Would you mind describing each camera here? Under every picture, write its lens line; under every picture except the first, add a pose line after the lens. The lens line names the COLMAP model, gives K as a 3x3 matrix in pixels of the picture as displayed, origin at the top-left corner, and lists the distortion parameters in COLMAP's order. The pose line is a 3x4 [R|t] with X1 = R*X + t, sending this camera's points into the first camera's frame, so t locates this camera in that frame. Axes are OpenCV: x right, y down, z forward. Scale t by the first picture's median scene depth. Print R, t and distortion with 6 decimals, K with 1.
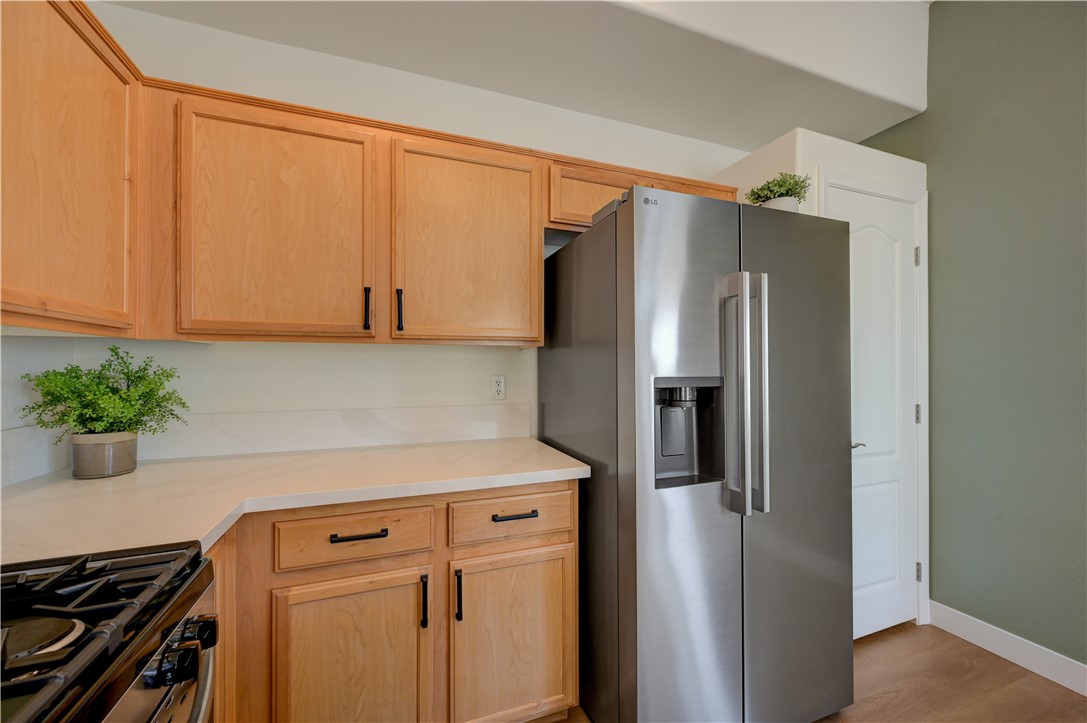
lens RADIAL K [[427.3, 0, 547.1], [0, 427.3, 364.1], [0, 0, 1]] dist [0.000006, -0.000079]
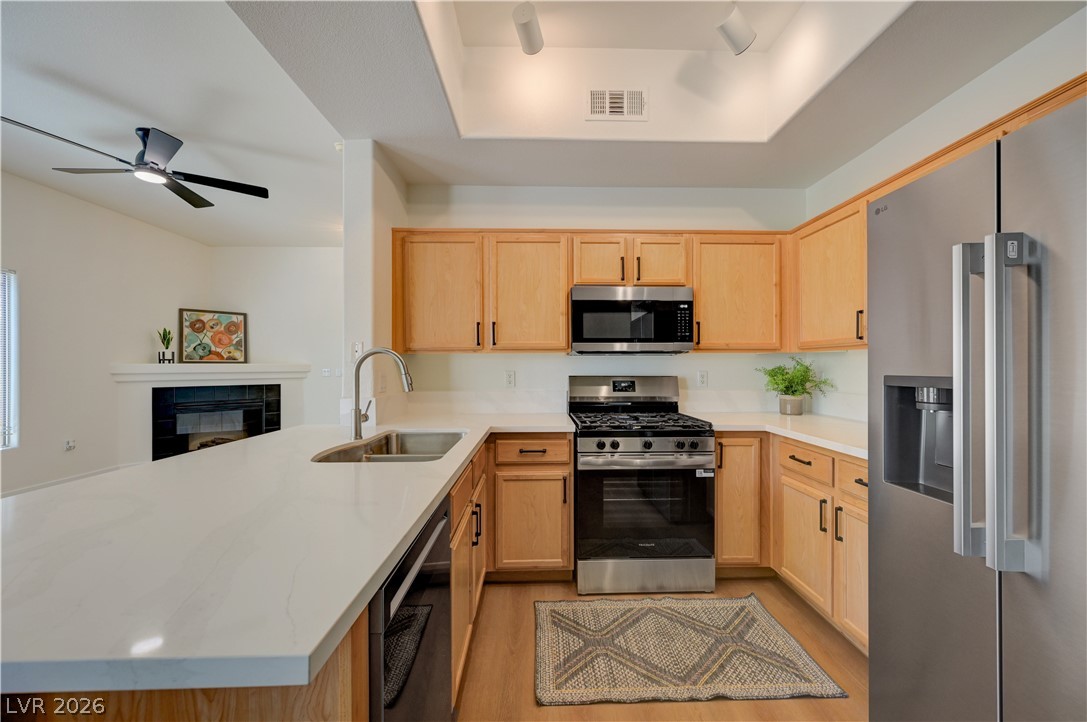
lens RADIAL K [[427.3, 0, 547.1], [0, 427.3, 363.6], [0, 0, 1]] dist [0.000006, -0.000079]
pose [[-0.332124, -0.003877, -0.943228, 1.444603], [0.006967, 0.999954, -0.006564, 0.002379], [0.943210, -0.008752, -0.332082, 0.538401]]
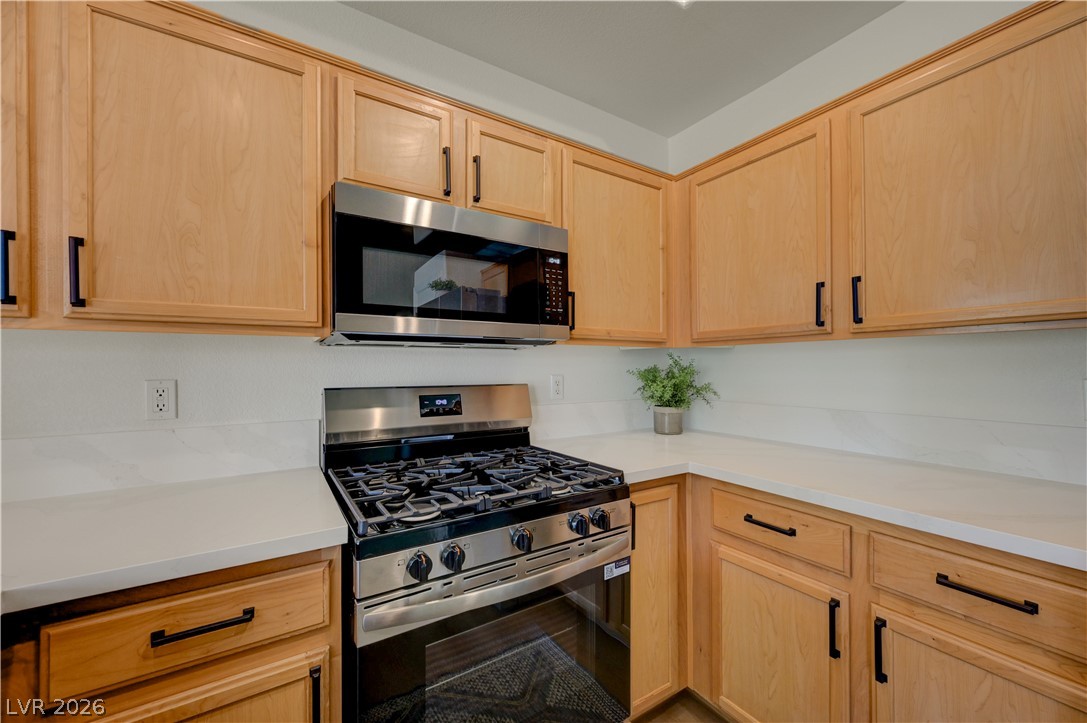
lens RADIAL K [[427.3, 0, 547.1], [0, 427.3, 364.1], [0, 0, 1]] dist [0.000006, -0.000079]
pose [[0.207453, -0.007263, -0.978218, 0.436297], [0.009352, 0.999941, -0.005441, 0.003999], [0.978200, -0.008020, 0.207509, 0.221489]]
